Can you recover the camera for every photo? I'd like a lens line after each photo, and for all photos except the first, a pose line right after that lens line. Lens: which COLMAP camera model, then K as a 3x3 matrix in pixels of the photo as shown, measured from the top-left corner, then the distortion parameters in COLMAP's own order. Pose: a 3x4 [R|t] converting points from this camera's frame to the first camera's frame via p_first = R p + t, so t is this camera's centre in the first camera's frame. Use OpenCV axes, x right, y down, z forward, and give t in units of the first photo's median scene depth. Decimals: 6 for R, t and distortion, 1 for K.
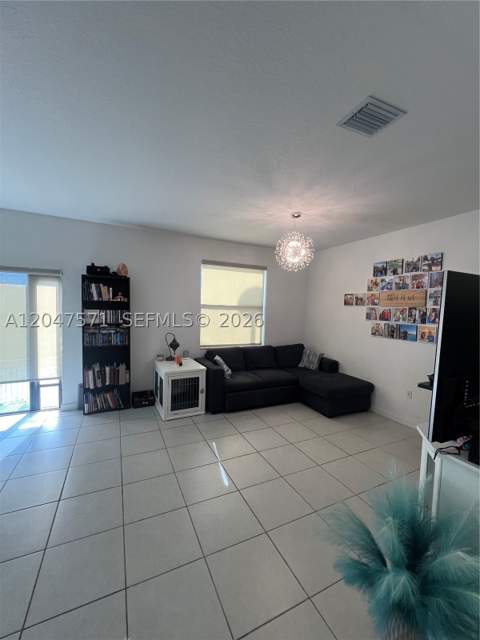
lens RADIAL K [[257.6, 0, 240.0], [0, 257.6, 320.0], [0, 0, 1]] dist [-0.003239, -0.000020]
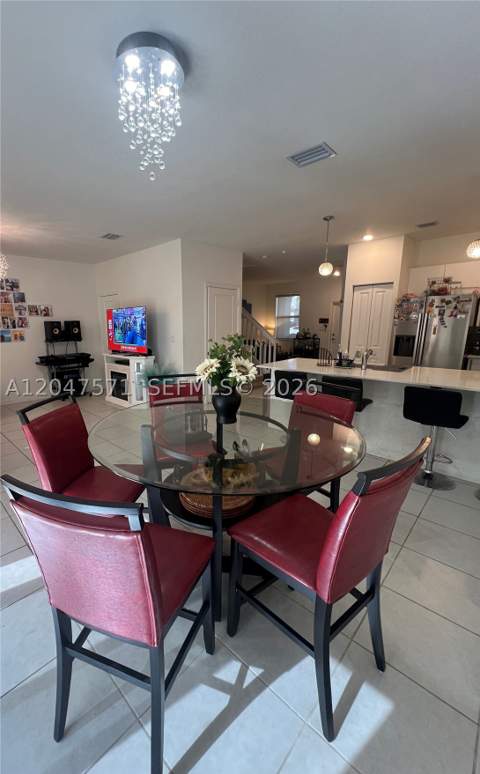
lens RADIAL K [[320.7, 0, 186.8], [0, 320.7, 386.4], [0, 0, 1]] dist [0.012002, -0.000189]
pose [[-0.293611, -0.215240, 0.931378, -1.232508], [0.055698, 0.968813, 0.241450, -0.048784], [-0.954301, 0.122769, -0.272466, 0.571436]]
